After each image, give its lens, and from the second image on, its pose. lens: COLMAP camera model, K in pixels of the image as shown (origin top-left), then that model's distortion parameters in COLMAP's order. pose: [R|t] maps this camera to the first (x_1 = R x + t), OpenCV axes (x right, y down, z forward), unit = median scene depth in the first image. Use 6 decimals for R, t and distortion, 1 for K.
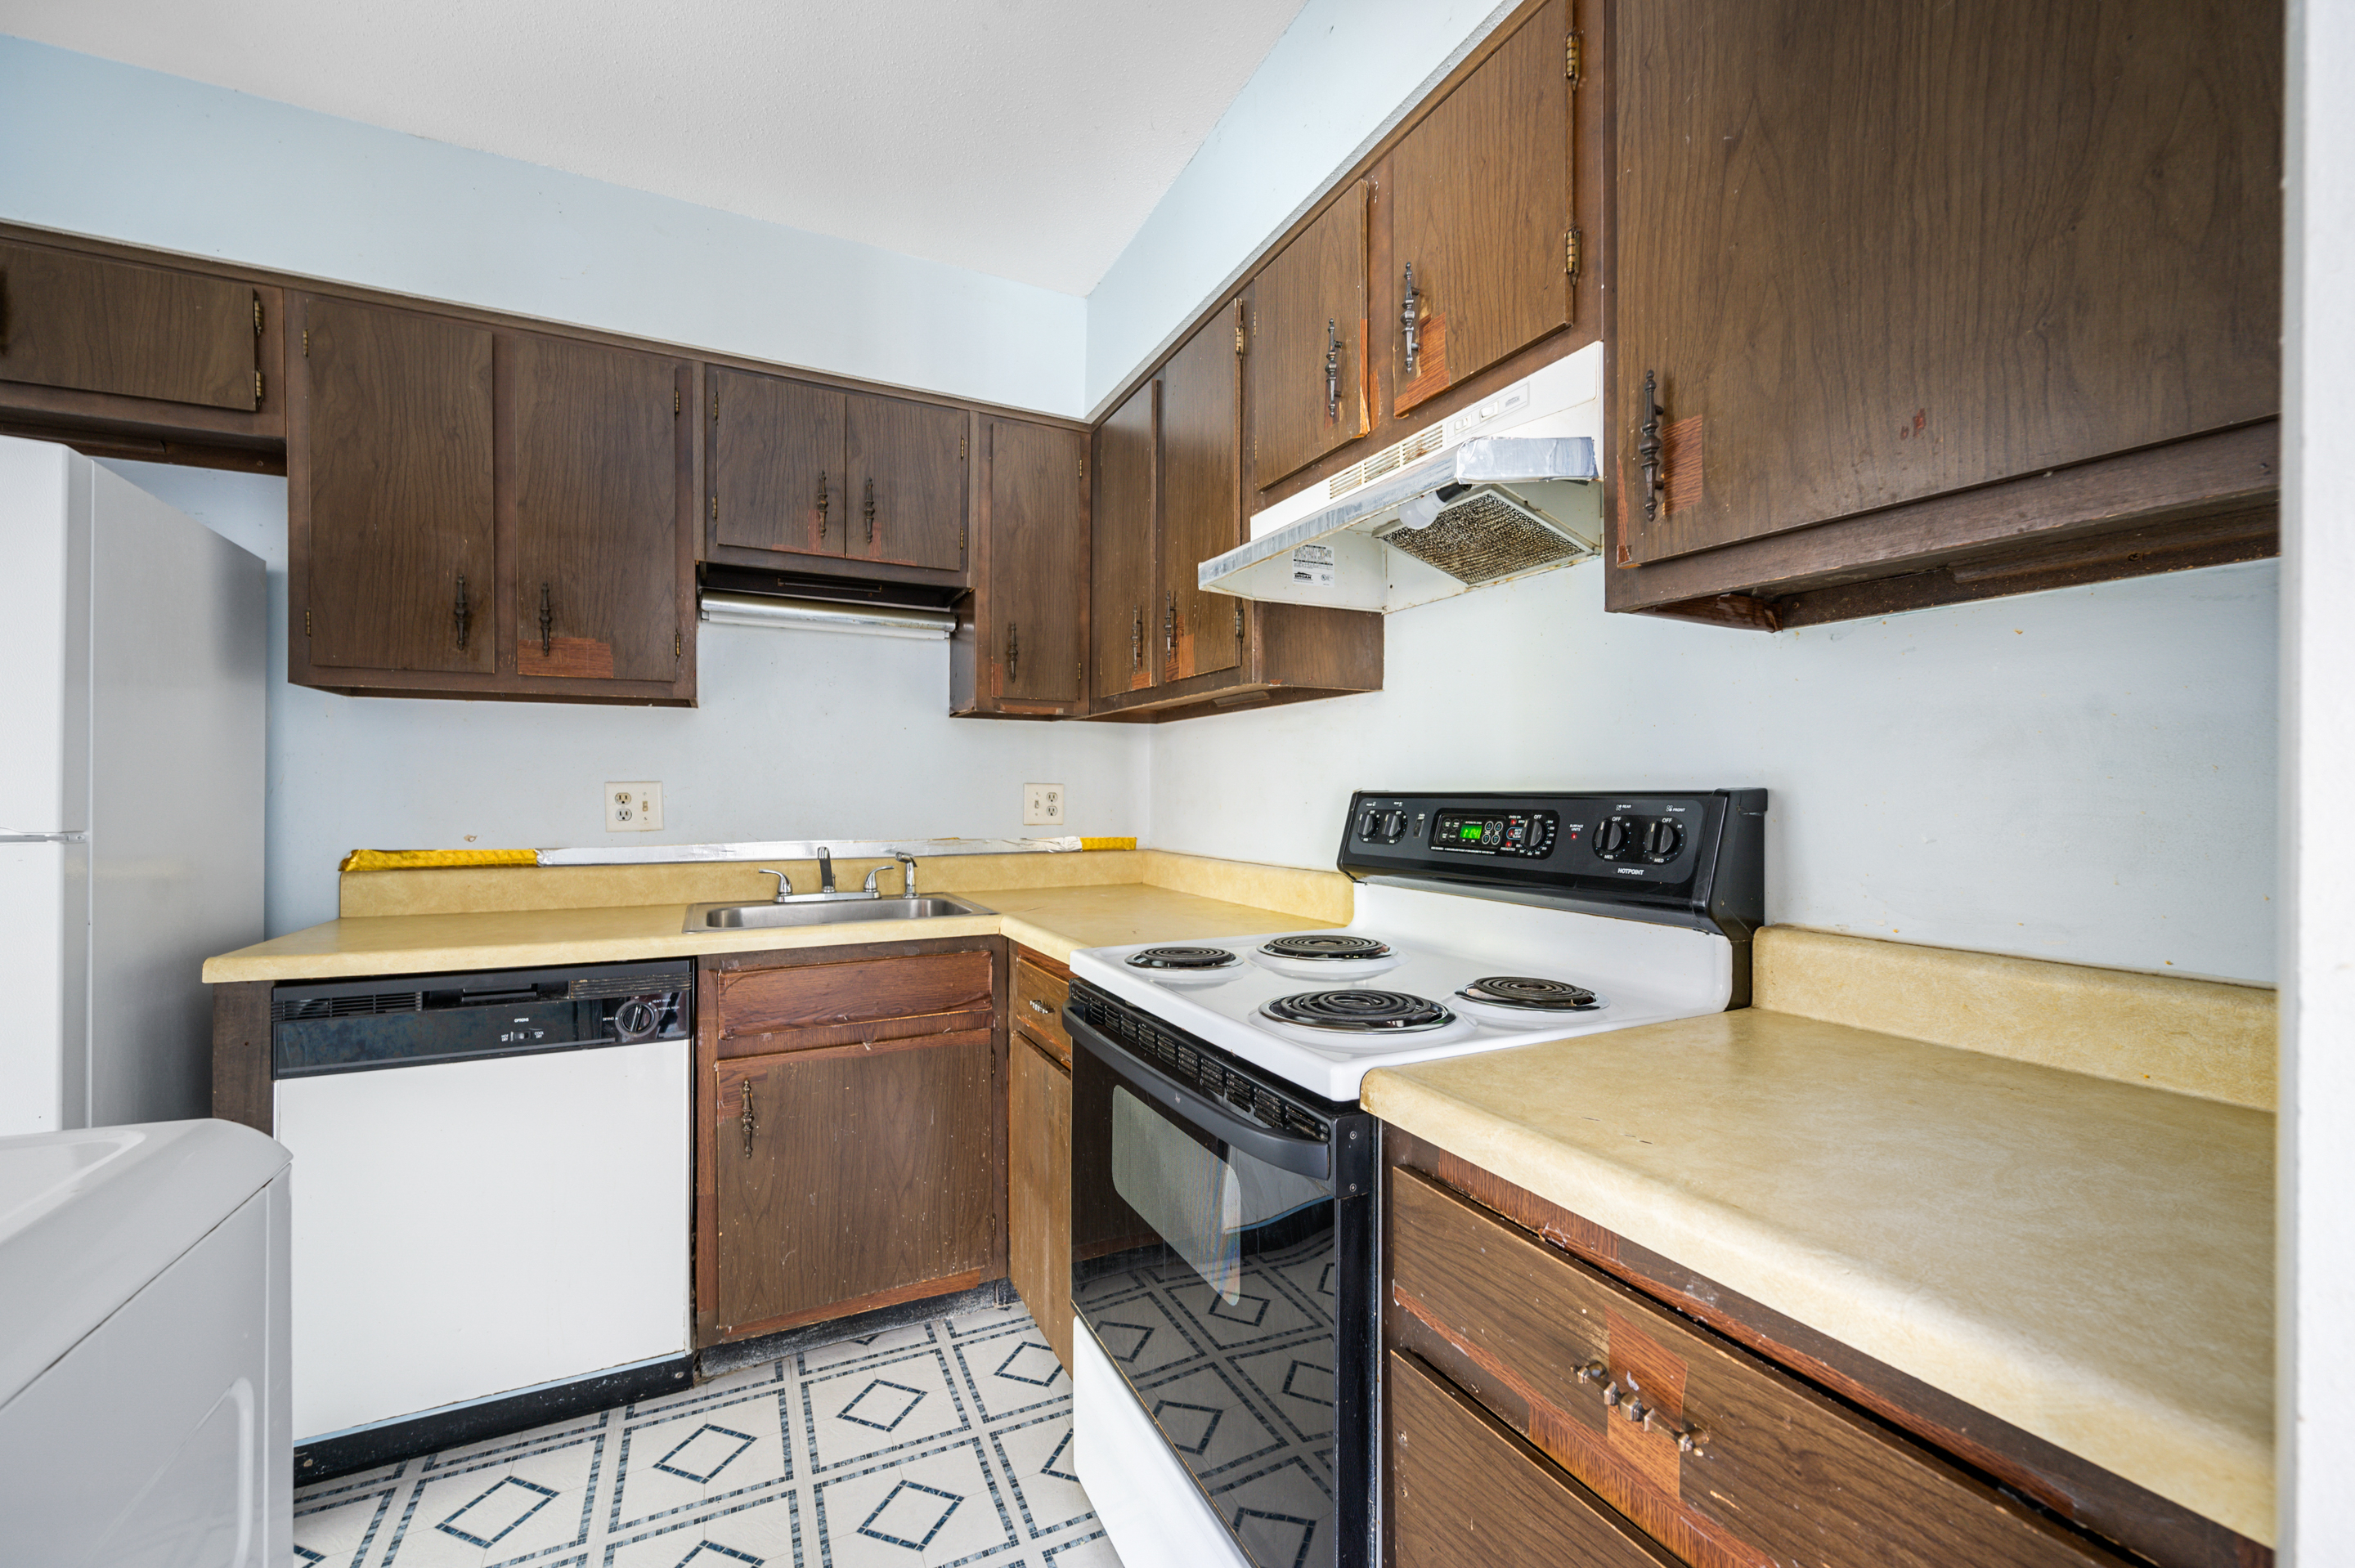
lens RADIAL K [[949.9, 0, 1188.4], [0, 949.9, 785.9], [0, 0, 1]] dist [-0.000443, -0.000078]
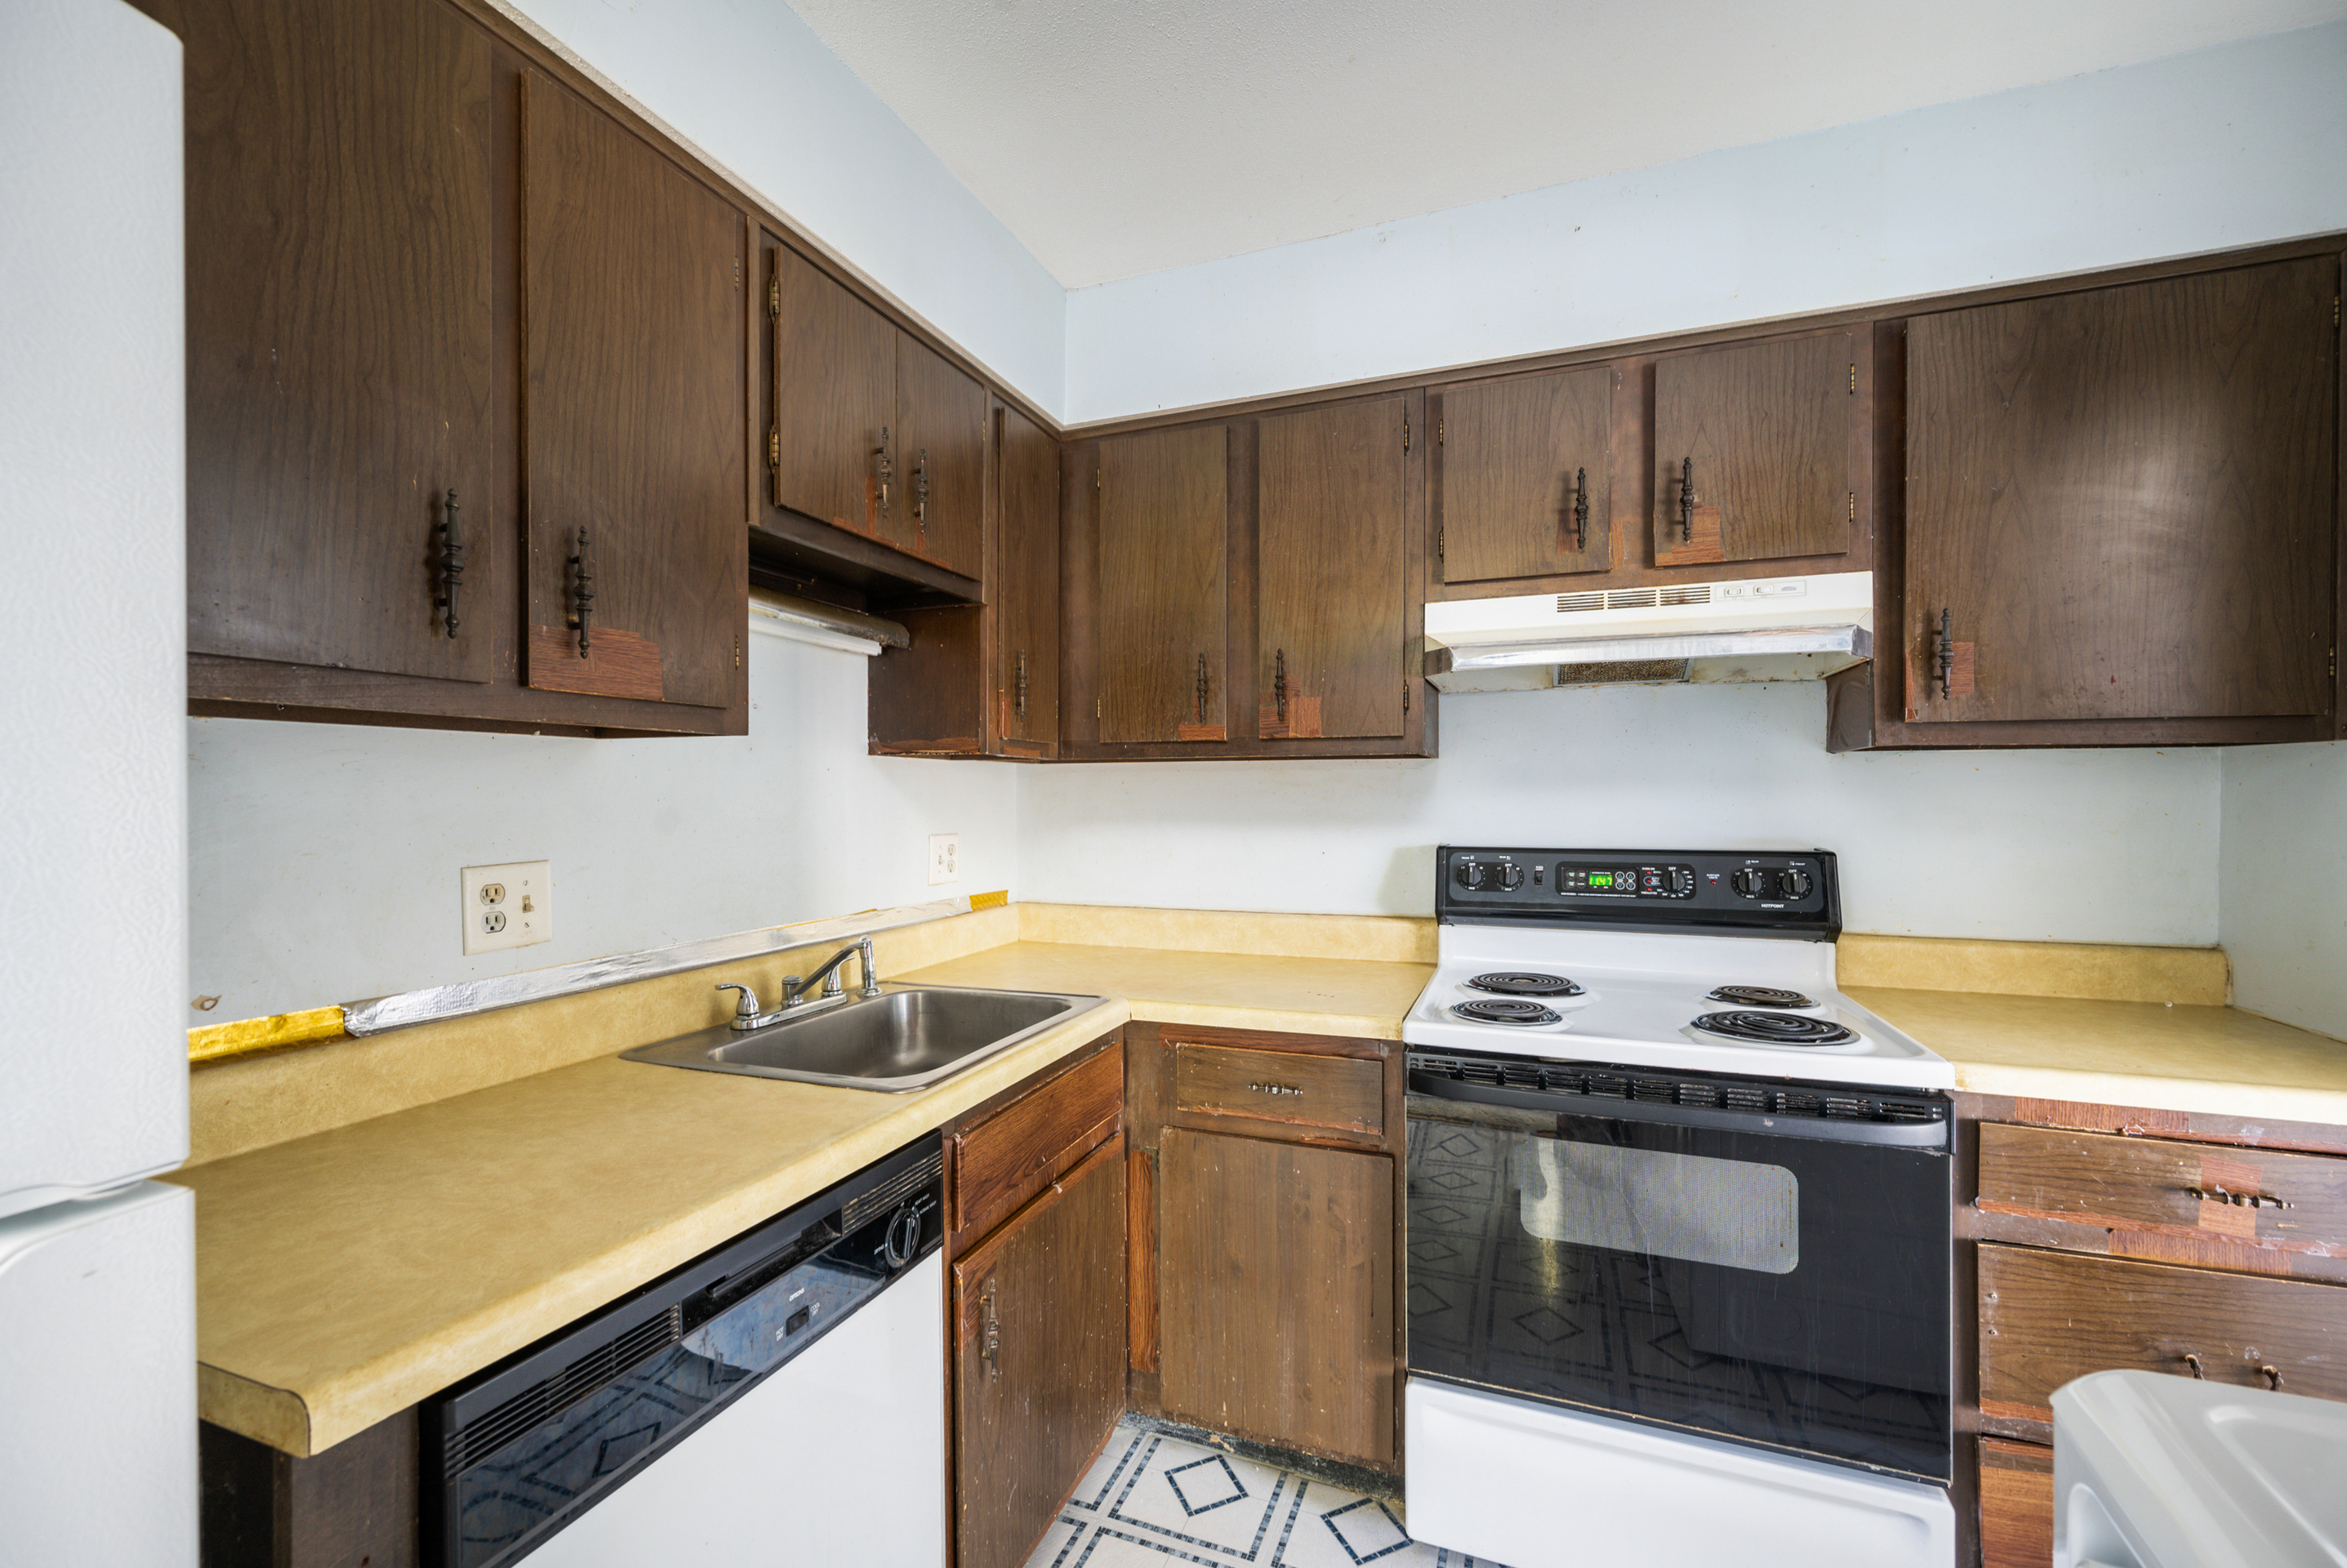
lens RADIAL K [[946.8, 0, 1190.1], [0, 946.8, 786.8], [0, 0, 1]] dist [-0.000443, -0.000078]
pose [[0.731851, 0.003786, 0.681454, -0.916640], [-0.001139, 0.999990, -0.004332, -0.067359], [-0.681463, 0.002395, 0.731848, 0.395925]]
